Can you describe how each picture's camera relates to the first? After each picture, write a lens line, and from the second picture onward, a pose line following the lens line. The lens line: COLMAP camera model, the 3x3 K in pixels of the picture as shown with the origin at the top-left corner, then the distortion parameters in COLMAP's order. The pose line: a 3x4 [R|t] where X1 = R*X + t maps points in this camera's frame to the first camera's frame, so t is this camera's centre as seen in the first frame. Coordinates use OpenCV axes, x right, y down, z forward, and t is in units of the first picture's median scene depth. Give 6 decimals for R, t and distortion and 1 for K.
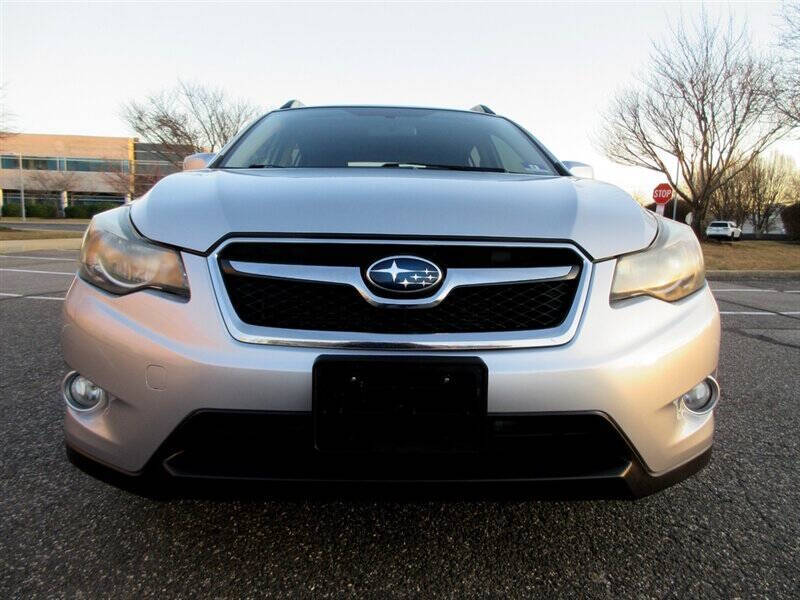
lens RADIAL K [[584.0, 0, 401.1], [0, 584.0, 303.9], [0, 0, 1]] dist [-0.010419, 0.000857]
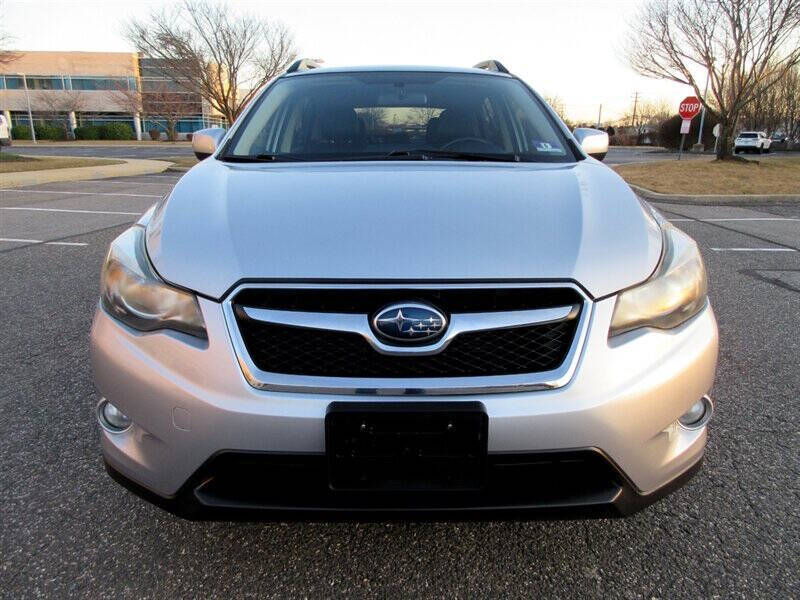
lens RADIAL K [[584.0, 0, 401.1], [0, 584.0, 303.9], [0, 0, 1]] dist [-0.010419, 0.000857]
pose [[0.999542, -0.009388, -0.028783, 0.016202], [0.013397, 0.989716, 0.142419, -0.185134], [0.027150, -0.142739, 0.989388, -0.025197]]
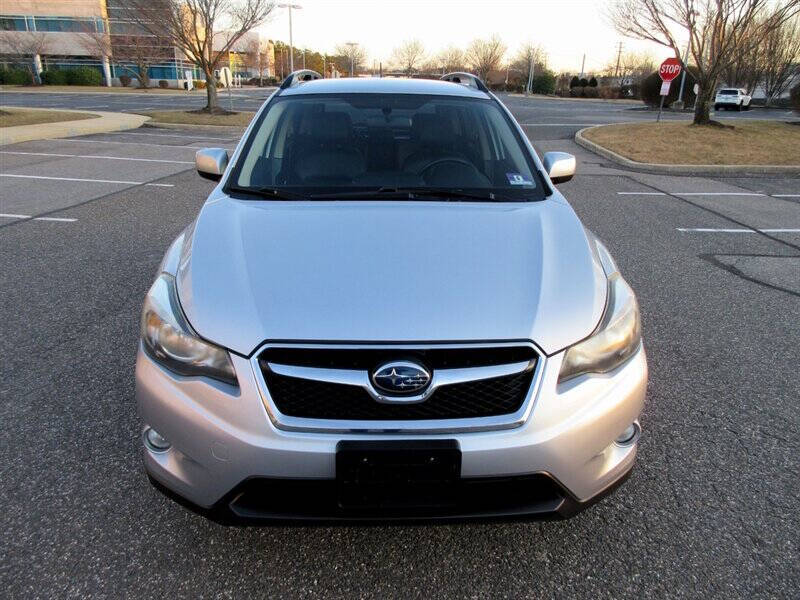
lens RADIAL K [[584.0, 0, 401.1], [0, 584.0, 303.9], [0, 0, 1]] dist [-0.010419, 0.000857]
pose [[0.999972, -0.003641, 0.006487, -0.002210], [0.002090, 0.974426, 0.224697, -0.407717], [-0.007139, -0.224677, 0.974407, -0.204389]]
